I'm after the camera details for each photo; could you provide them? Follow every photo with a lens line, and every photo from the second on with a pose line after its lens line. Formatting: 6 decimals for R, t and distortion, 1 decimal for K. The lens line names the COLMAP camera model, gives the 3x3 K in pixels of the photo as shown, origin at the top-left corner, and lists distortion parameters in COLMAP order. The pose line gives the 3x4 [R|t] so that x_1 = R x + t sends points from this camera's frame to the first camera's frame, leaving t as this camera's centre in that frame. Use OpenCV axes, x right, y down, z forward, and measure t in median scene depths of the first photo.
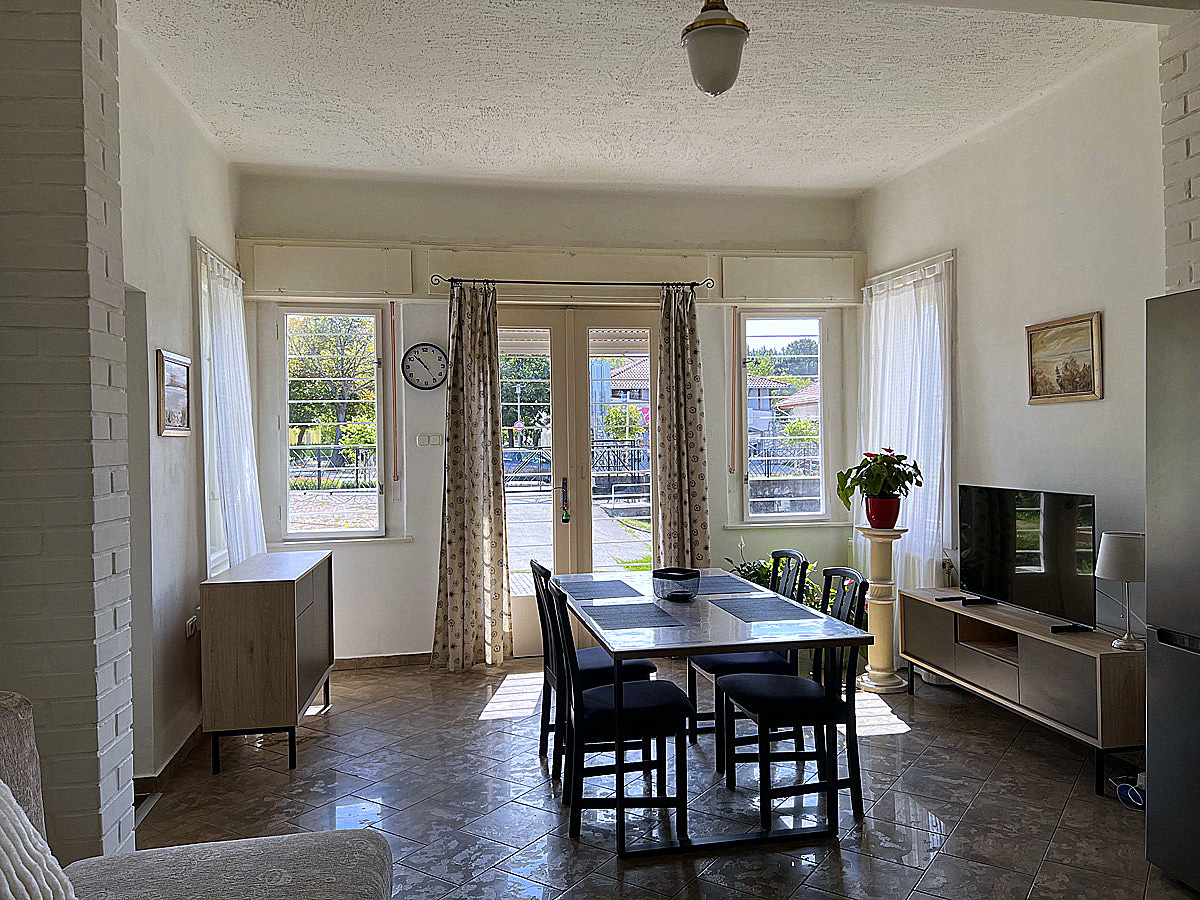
lens RADIAL K [[877.6, 0, 600.0], [0, 877.6, 450.0], [0, 0, 1]] dist [0.060978, -0.097897]
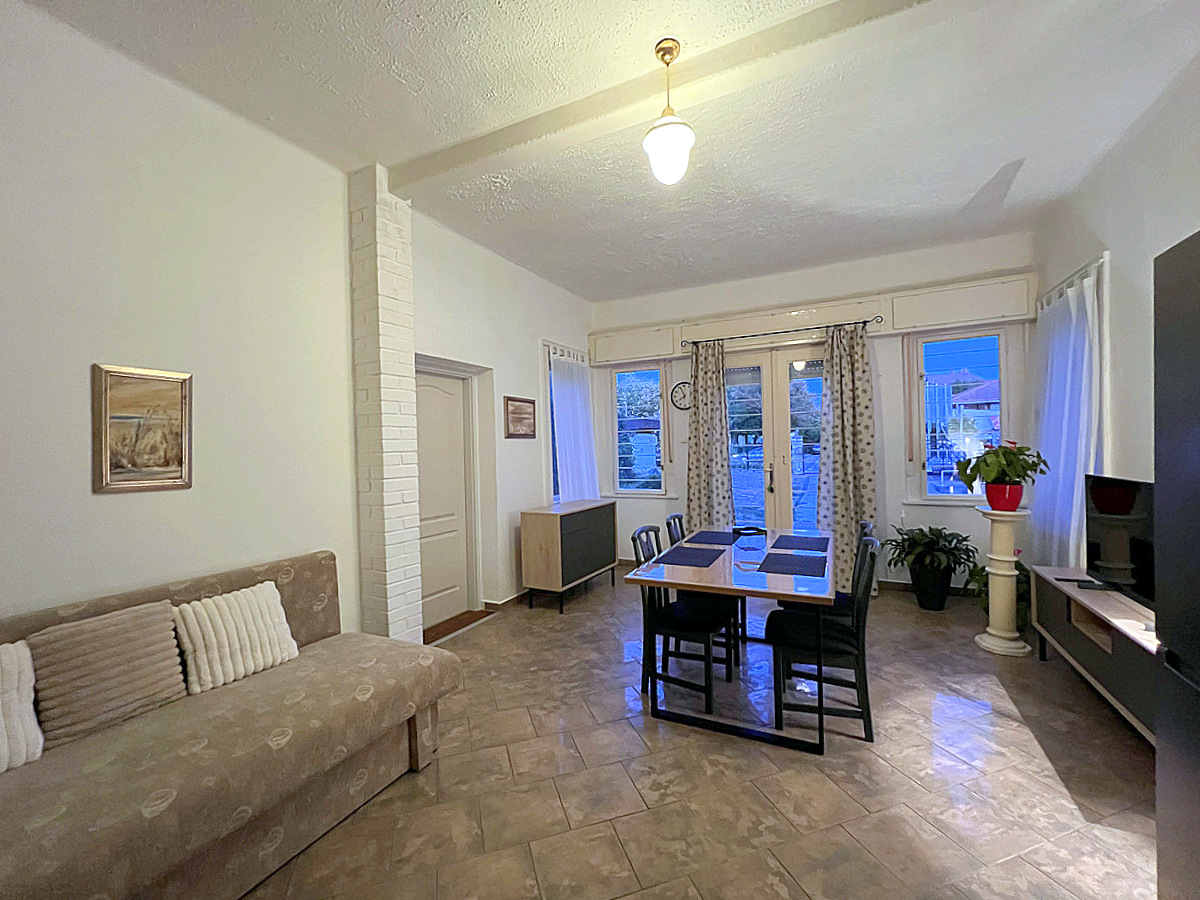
lens RADIAL K [[491.4, 0, 604.9], [0, 491.4, 448.5], [0, 0, 1]] dist [-0.000186, -0.000031]
pose [[0.800273, -0.001923, -0.599633, 0.252108], [0.003771, 0.999991, 0.001826, 0.004449], [0.599624, -0.003722, 0.800273, 0.157242]]
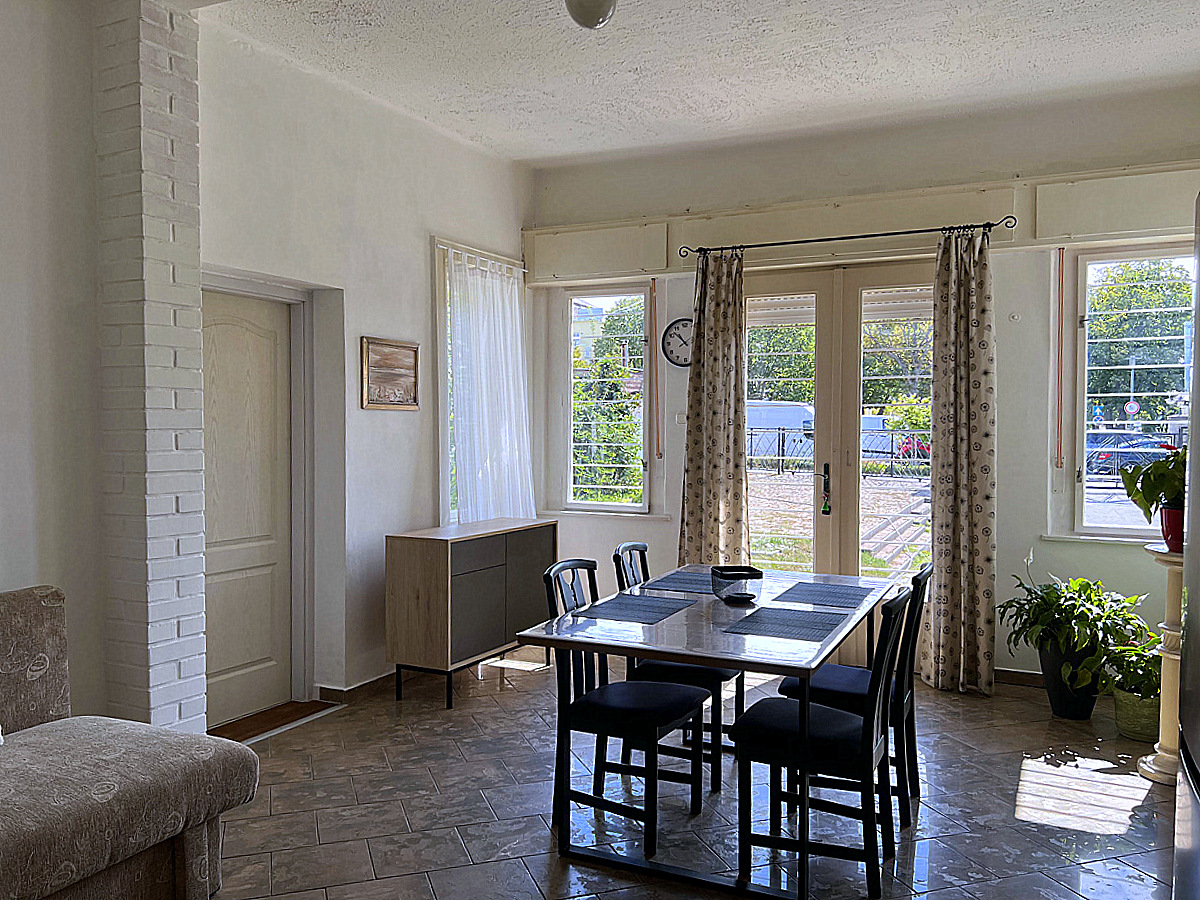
lens RADIAL K [[945.7, 0, 600.0], [0, 945.7, 450.0], [0, 0, 1]] dist [0.049843, -0.077649]
pose [[0.802985, 0.032489, -0.595113, 0.359400], [-0.023293, 0.999461, 0.023135, 0.001573], [0.595543, -0.004715, 0.803309, 0.111109]]
